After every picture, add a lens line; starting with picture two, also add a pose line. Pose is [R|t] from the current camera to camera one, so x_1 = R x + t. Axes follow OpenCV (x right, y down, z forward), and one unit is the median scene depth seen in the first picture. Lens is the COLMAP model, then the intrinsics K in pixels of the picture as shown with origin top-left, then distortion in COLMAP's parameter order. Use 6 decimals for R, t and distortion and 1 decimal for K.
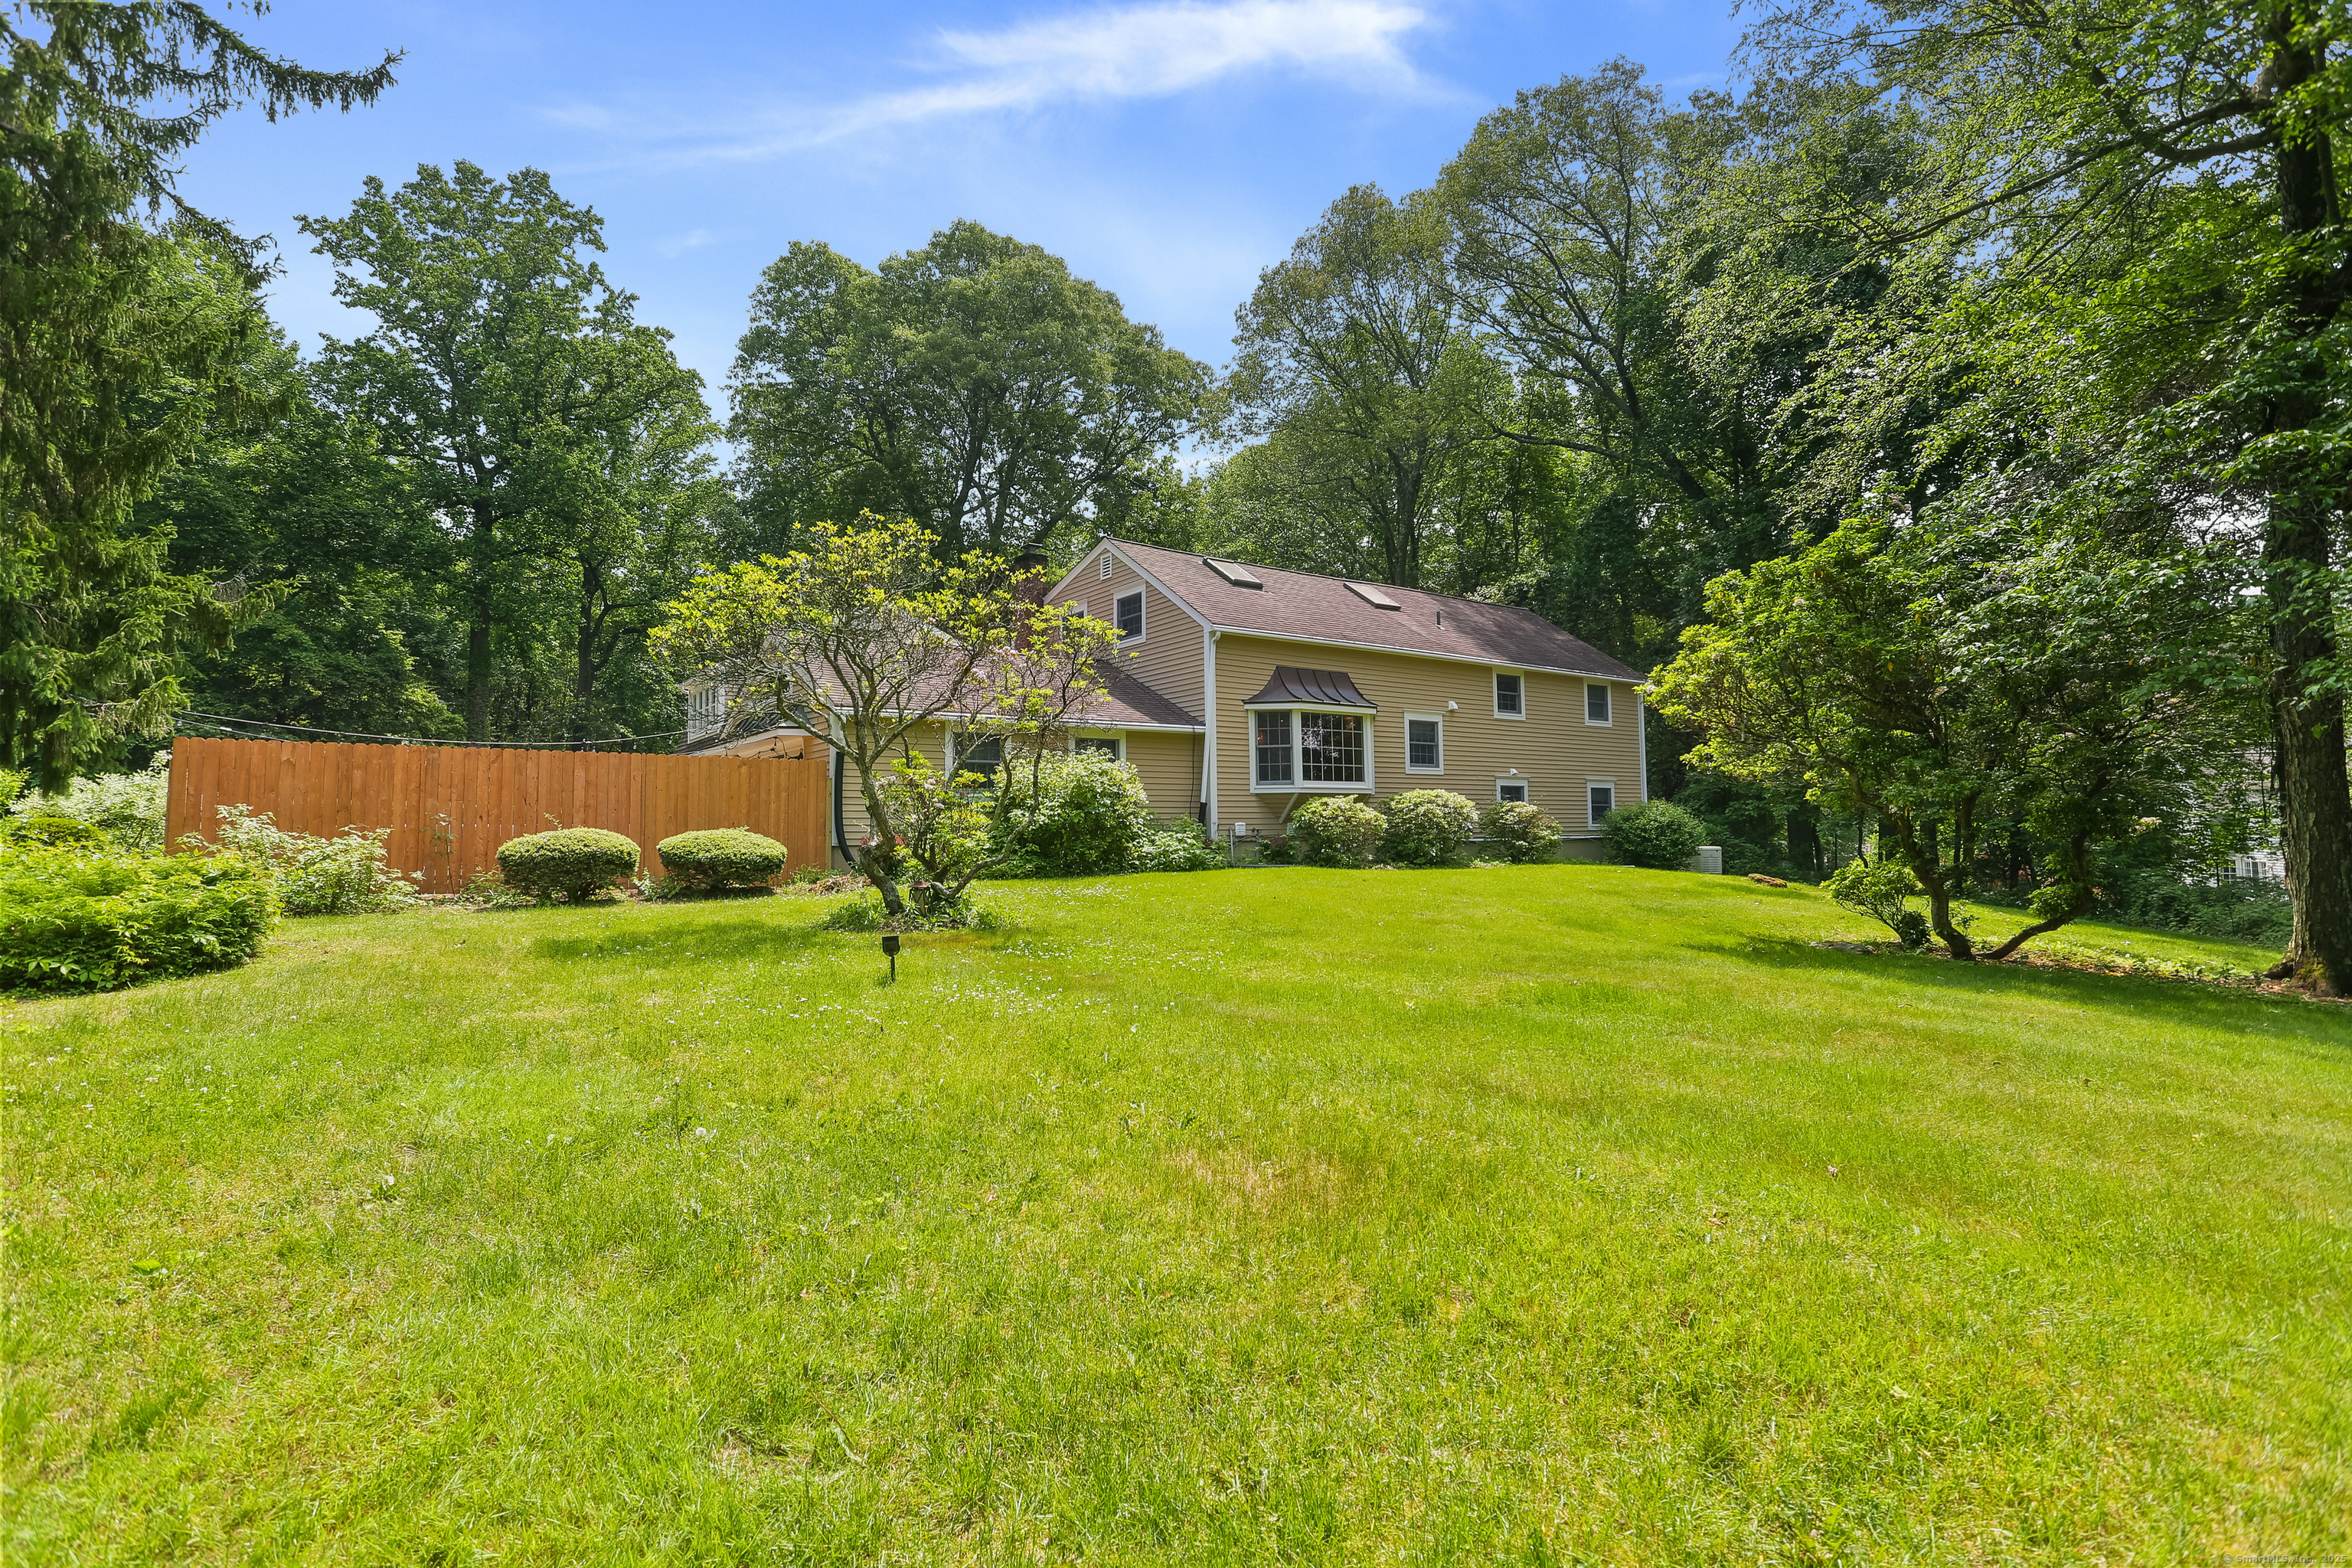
lens RADIAL K [[1154.6, 0, 1180.2], [0, 1154.6, 772.4], [0, 0, 1]] dist [-0.051294, 0.014619]
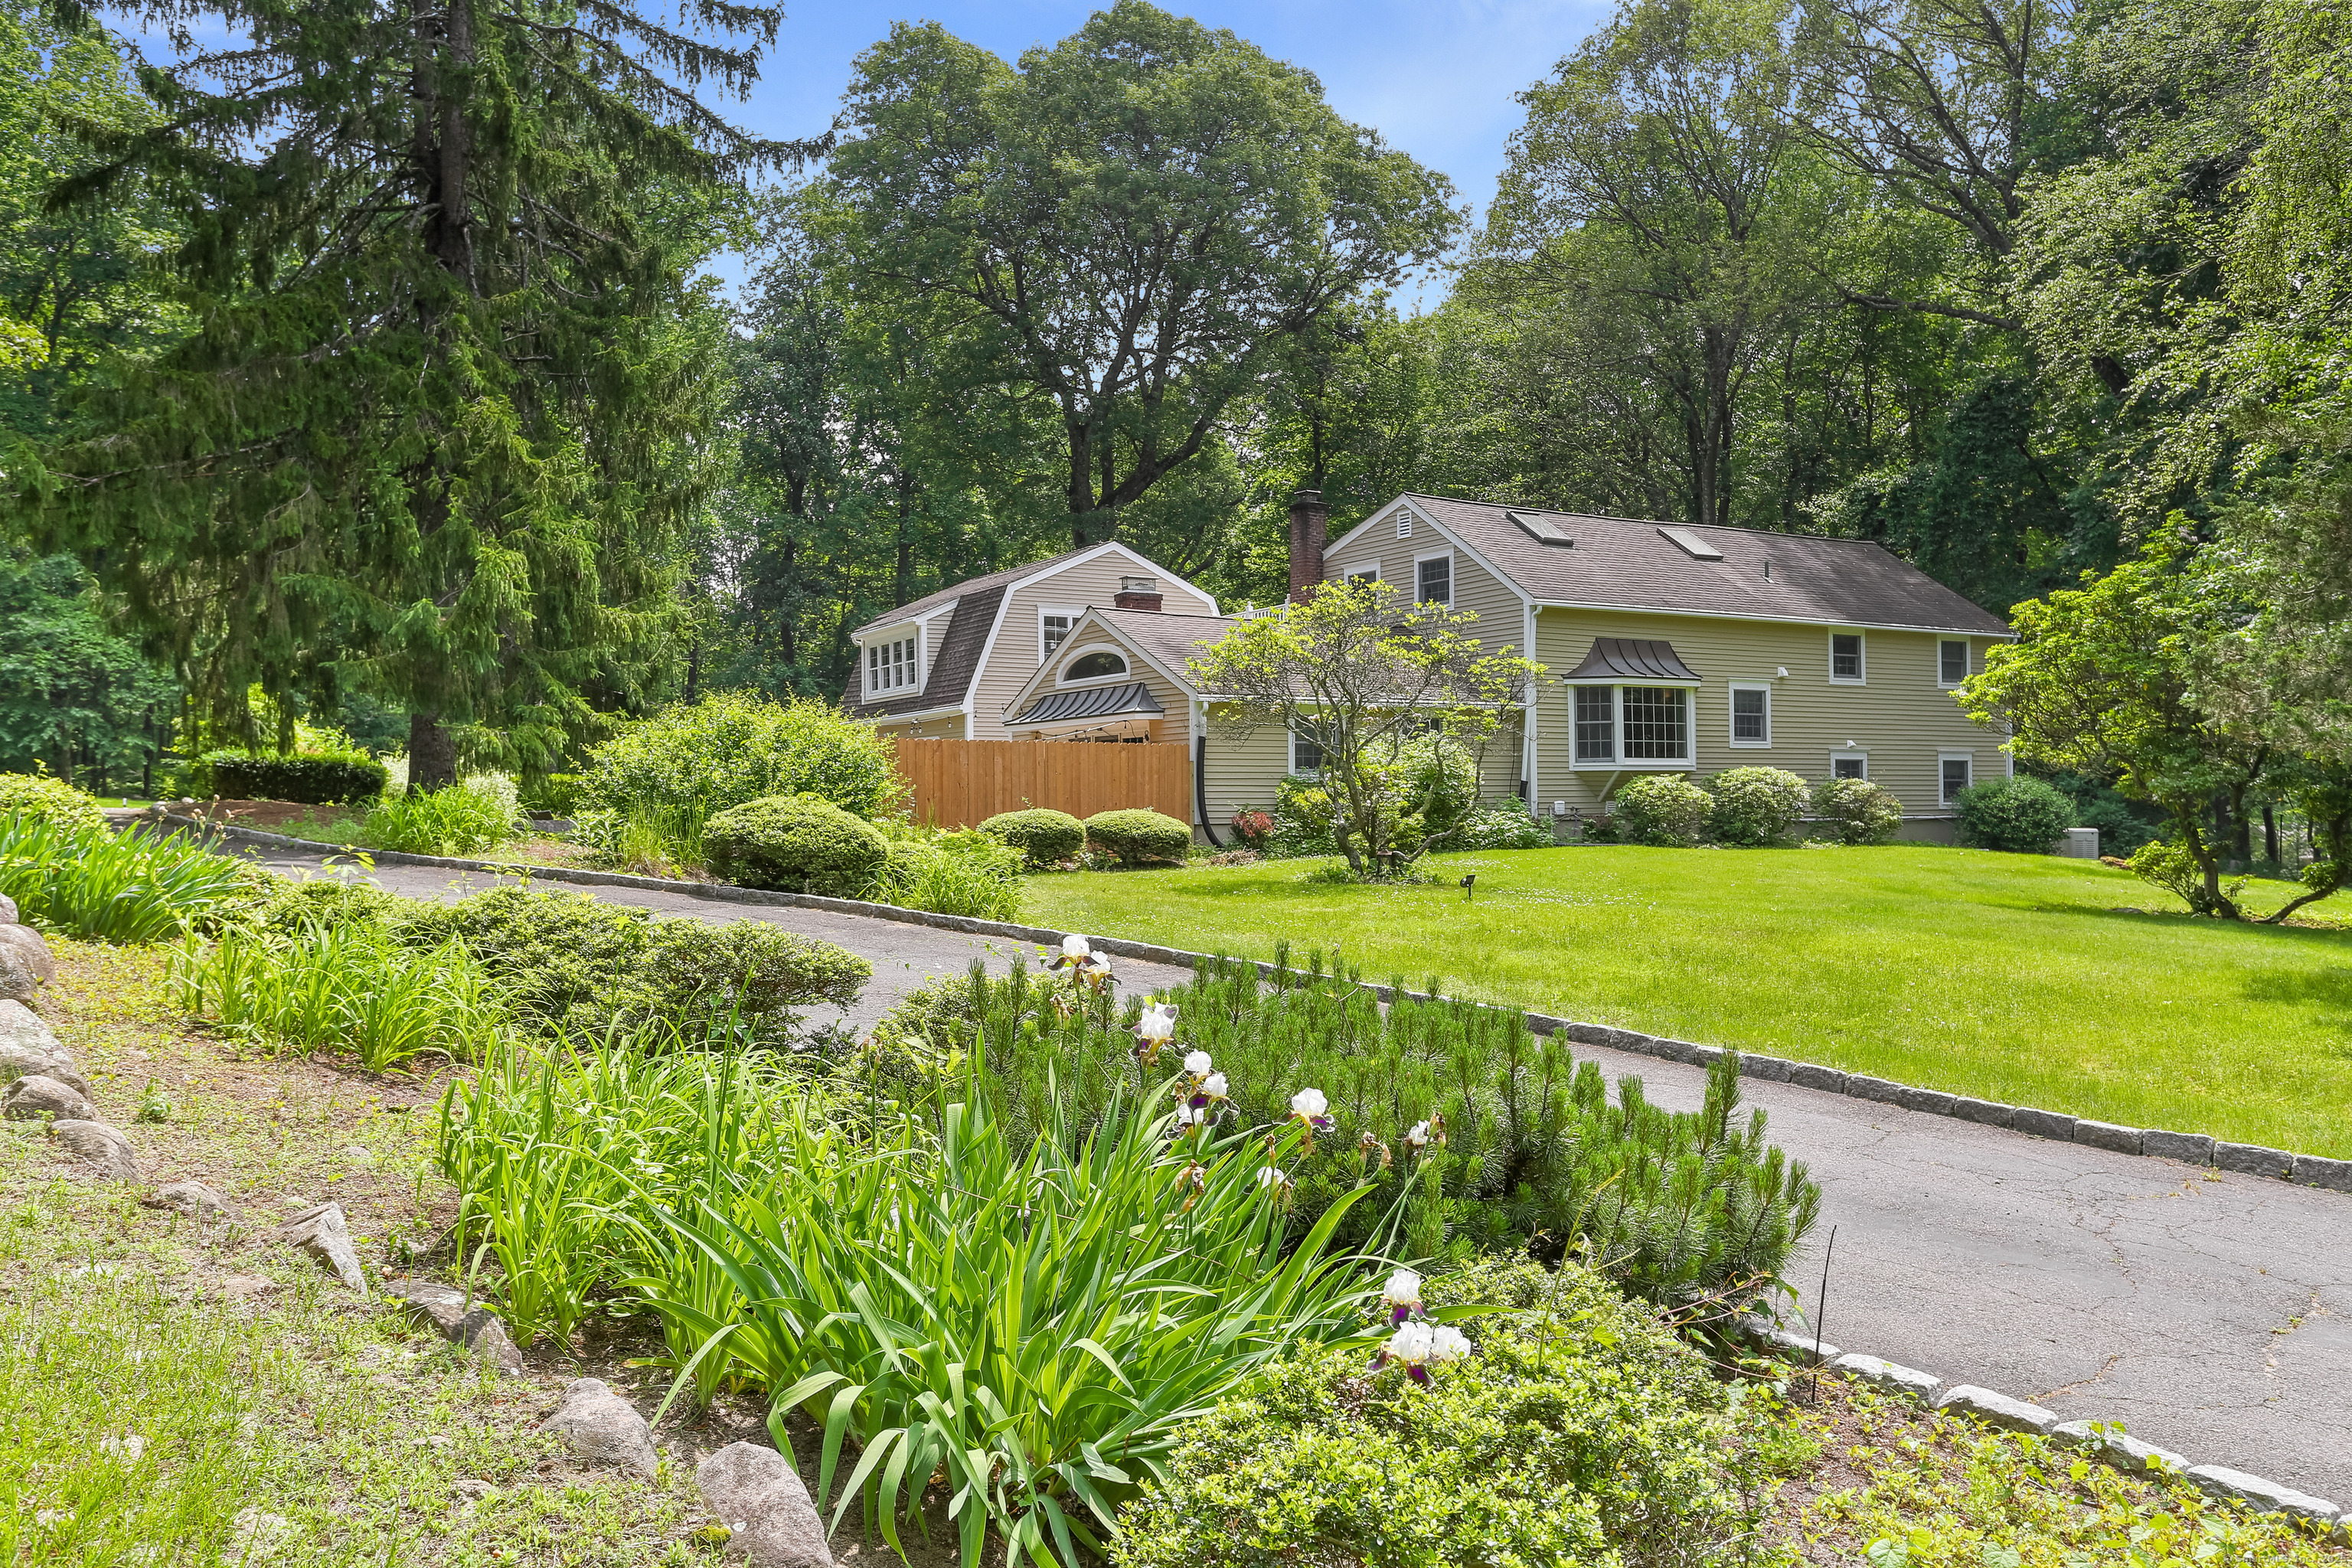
lens RADIAL K [[1896.1, 0, 1178.4], [0, 1896.1, 792.6], [0, 0, 1]] dist [0.015219, 0.007487]
pose [[0.997759, 0.001572, -0.066885, -0.153797], [0.001545, 0.998915, 0.046535, -0.036777], [0.066886, -0.046534, 0.996675, -0.588470]]
